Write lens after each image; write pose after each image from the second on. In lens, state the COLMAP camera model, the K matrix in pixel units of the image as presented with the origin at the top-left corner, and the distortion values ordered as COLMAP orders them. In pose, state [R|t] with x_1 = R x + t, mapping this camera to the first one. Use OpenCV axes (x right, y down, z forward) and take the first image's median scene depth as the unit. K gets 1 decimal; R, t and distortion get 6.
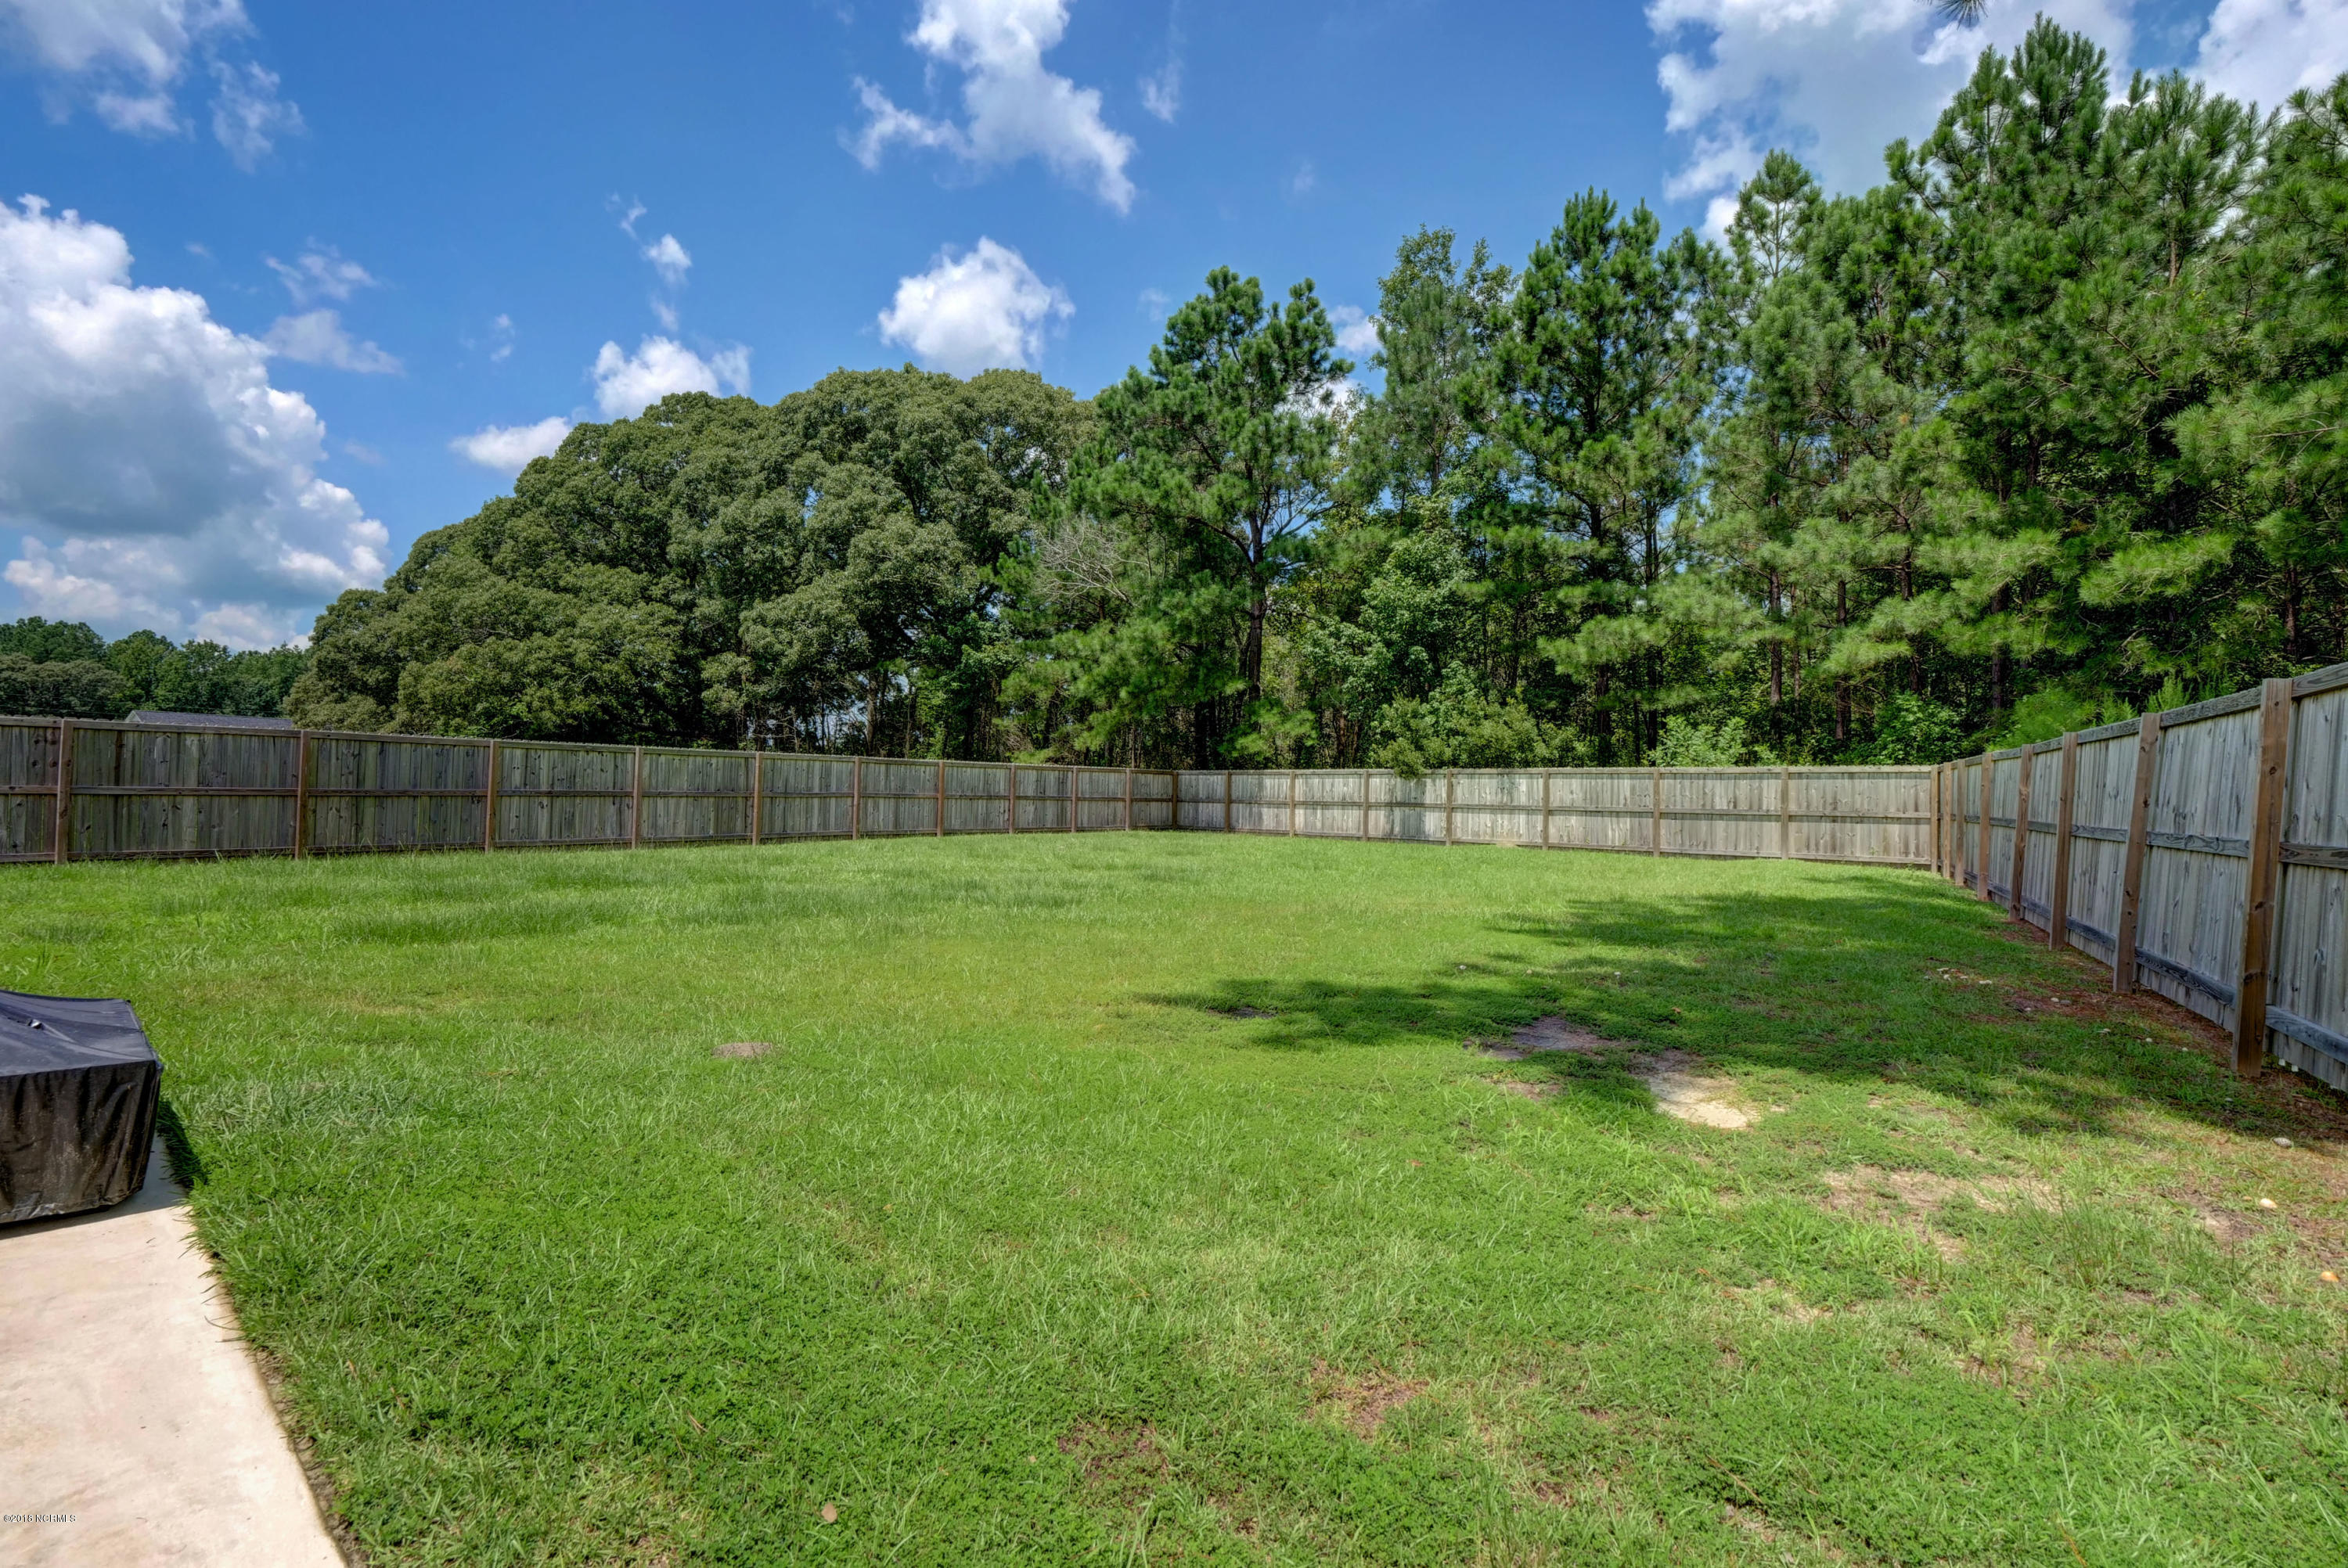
lens RADIAL K [[1141.7, 0, 1177.9], [0, 1141.7, 776.1], [0, 0, 1]] dist [-0.012618, -0.000902]
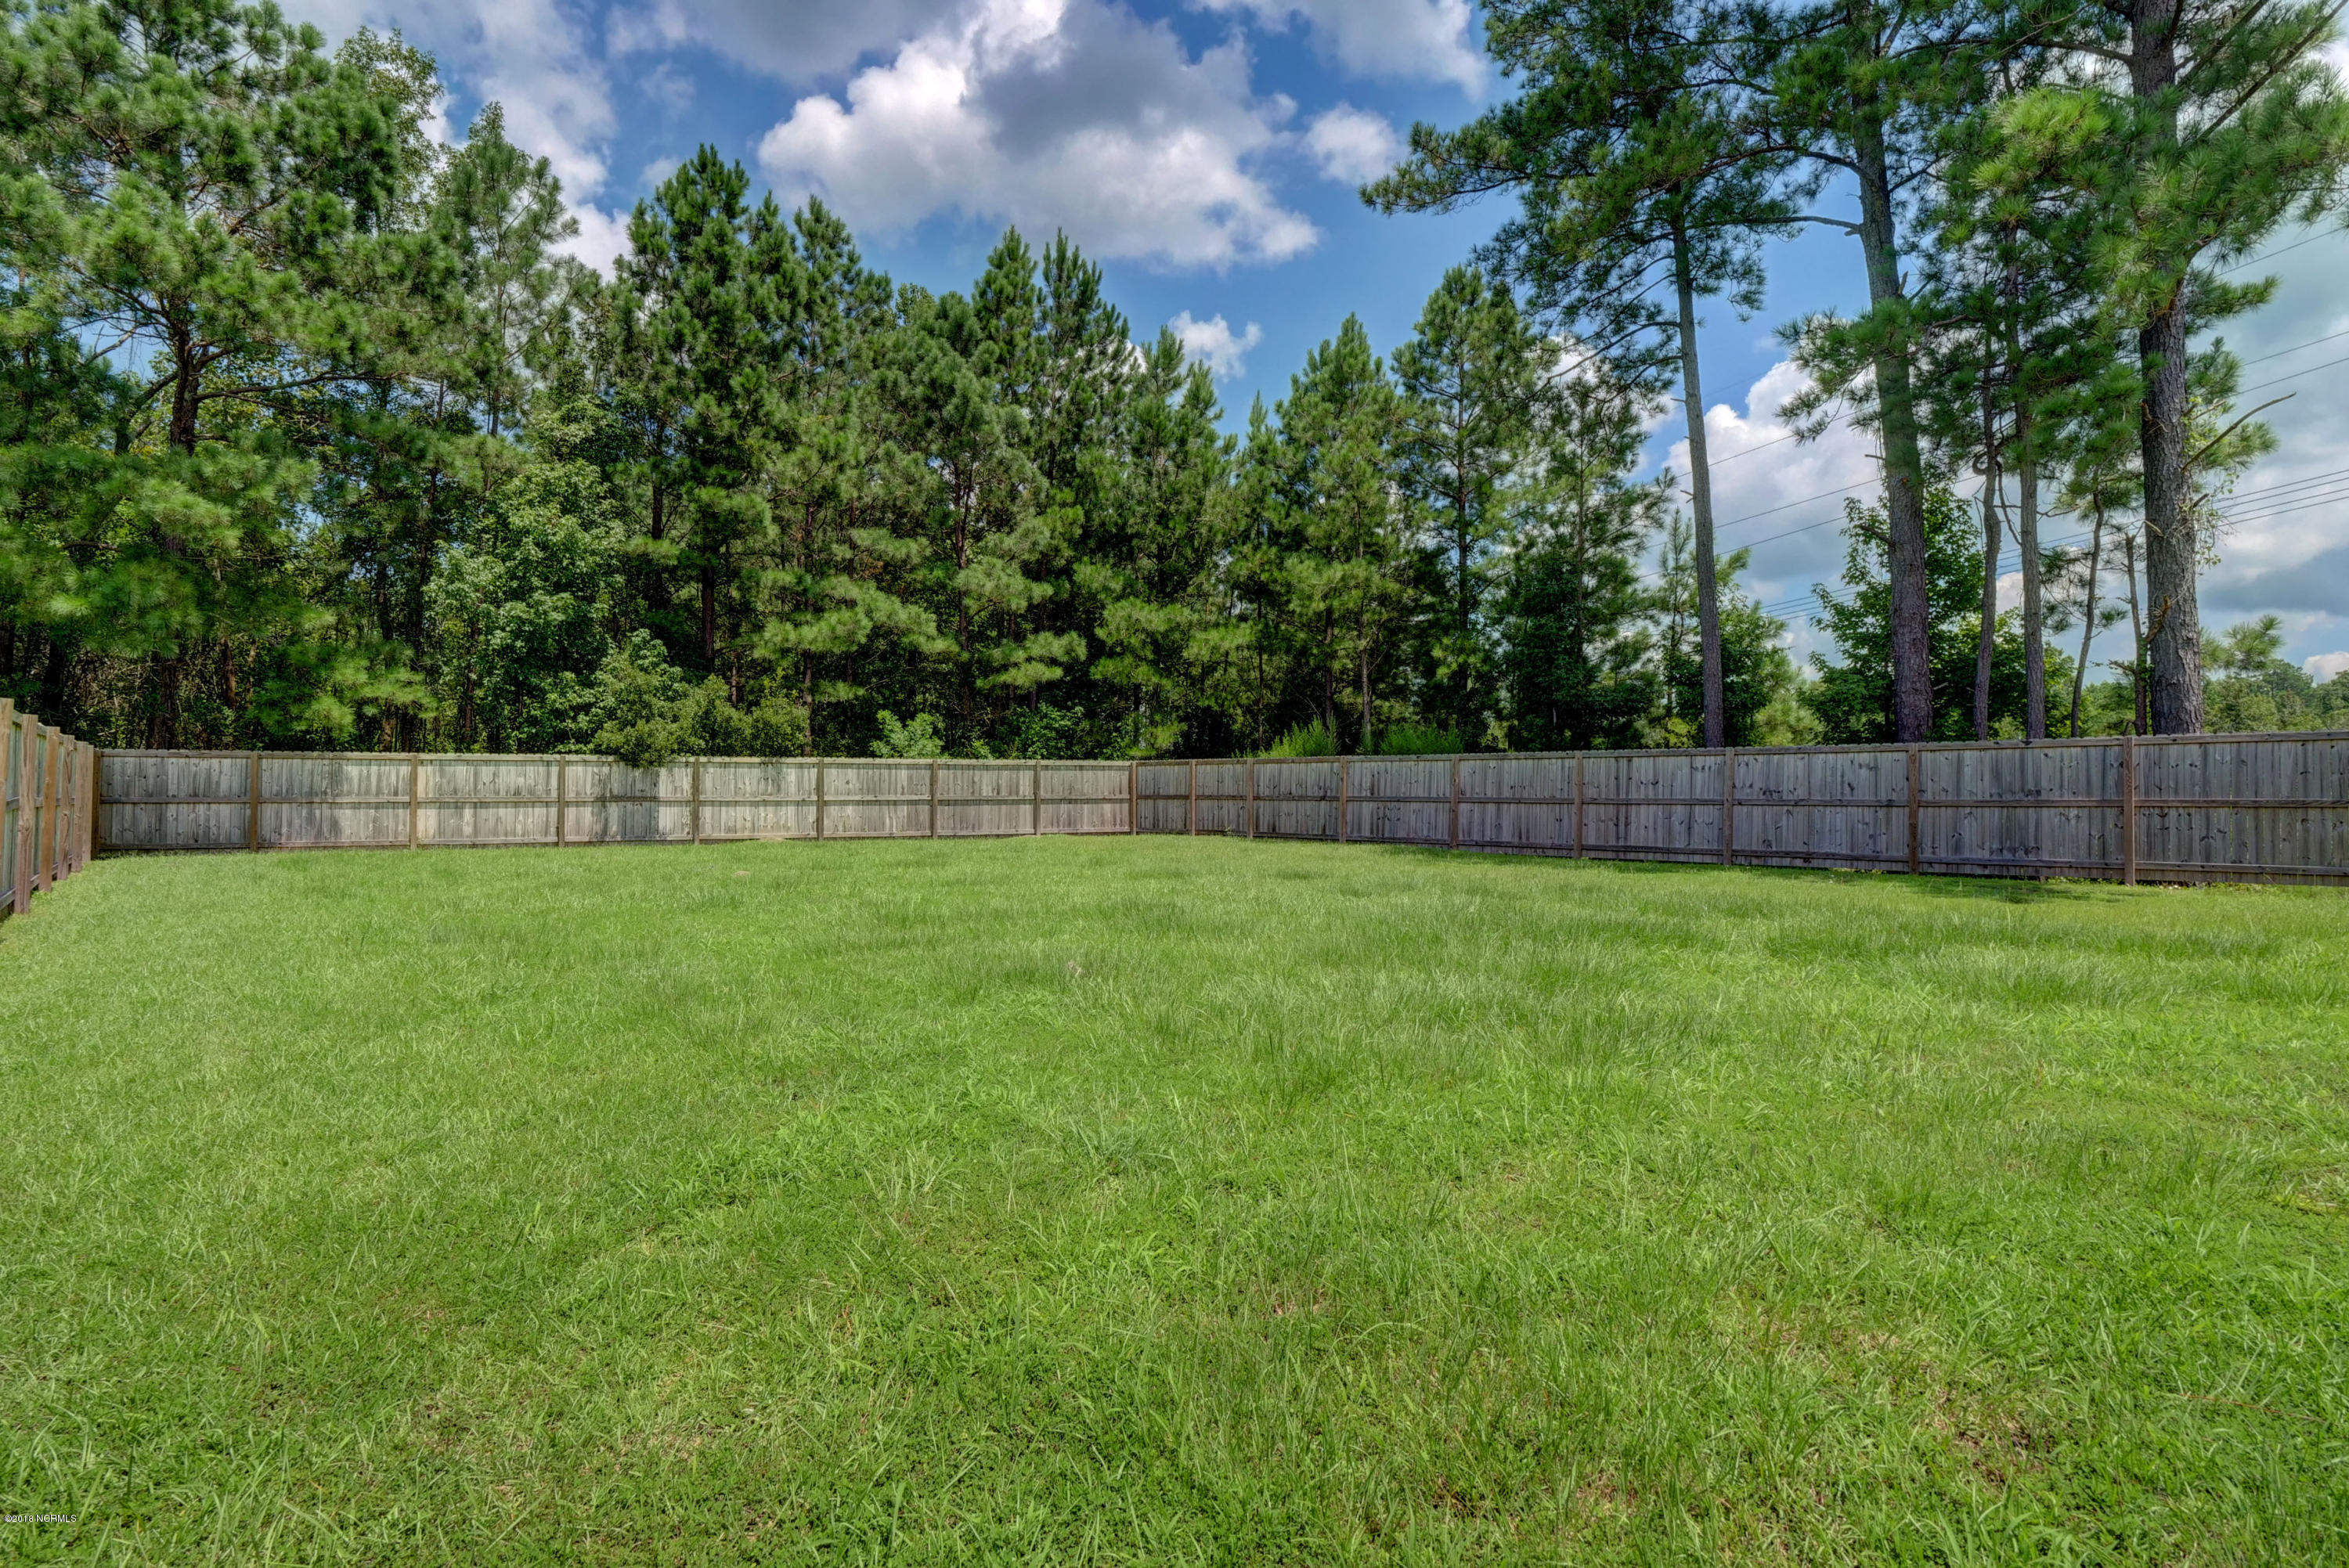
lens RADIAL K [[1142.2, 0, 1182.2], [0, 1142.2, 788.7], [0, 0, 1]] dist [-0.012618, -0.000902]
pose [[0.244713, -0.013250, 0.969505, -0.510450], [-0.009993, 0.999819, 0.016187, 0.000721], [-0.969544, -0.013650, 0.244536, 0.435048]]
